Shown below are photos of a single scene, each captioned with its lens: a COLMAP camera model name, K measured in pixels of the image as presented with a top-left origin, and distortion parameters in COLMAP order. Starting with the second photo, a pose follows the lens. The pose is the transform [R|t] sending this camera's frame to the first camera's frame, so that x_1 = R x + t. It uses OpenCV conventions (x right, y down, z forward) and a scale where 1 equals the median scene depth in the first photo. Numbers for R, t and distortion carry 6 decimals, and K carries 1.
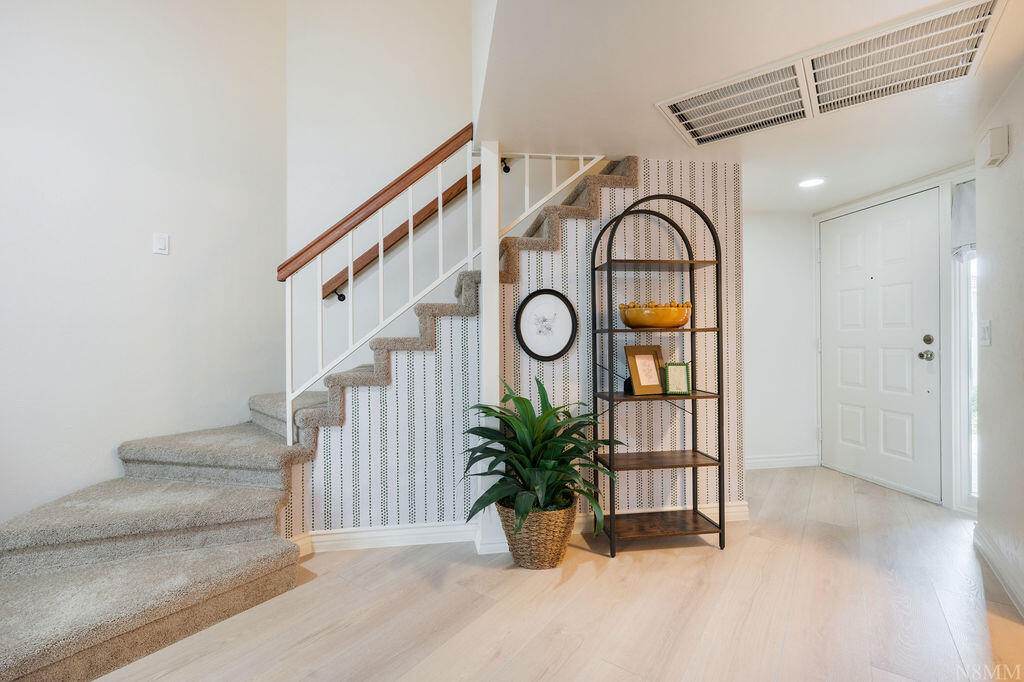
lens RADIAL K [[454.1, 0, 512.0], [0, 454.1, 341.0], [0, 0, 1]] dist [-0.003671, -0.000094]
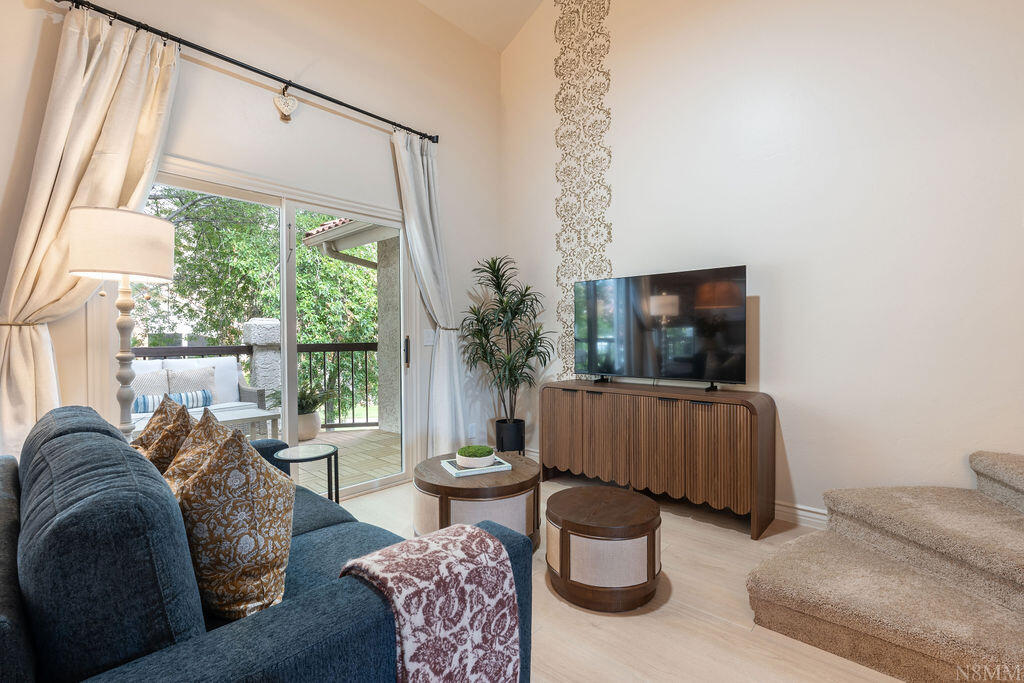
lens RADIAL K [[454.1, 0, 512.0], [0, 454.1, 341.5], [0, 0, 1]] dist [-0.003671, -0.000094]
pose [[-0.122584, 0.020545, -0.992245, 0.129725], [0.004866, 0.999786, 0.020100, -0.012664], [0.992446, -0.002365, -0.122658, 0.221806]]
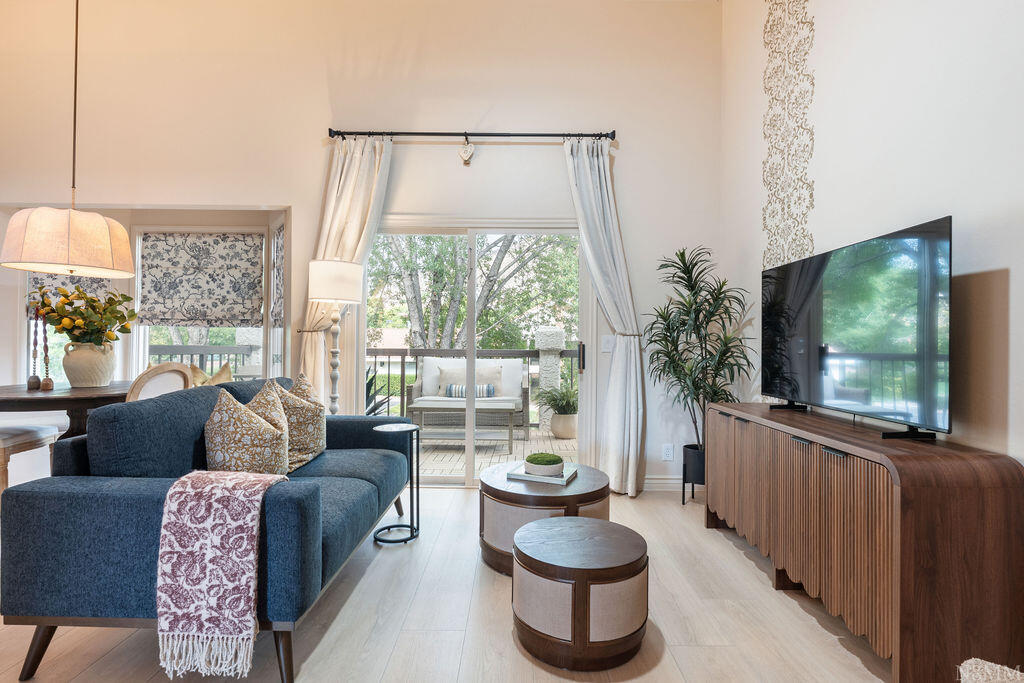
lens RADIAL K [[489.6, 0, 512.0], [0, 489.6, 341.5], [0, 0, 1]] dist [-0.003237, -0.000696]
pose [[-0.814427, -0.003828, -0.580253, -0.200192], [-0.005090, 0.999987, 0.000548, -0.002628], [0.580244, 0.003400, -0.814436, 0.870491]]
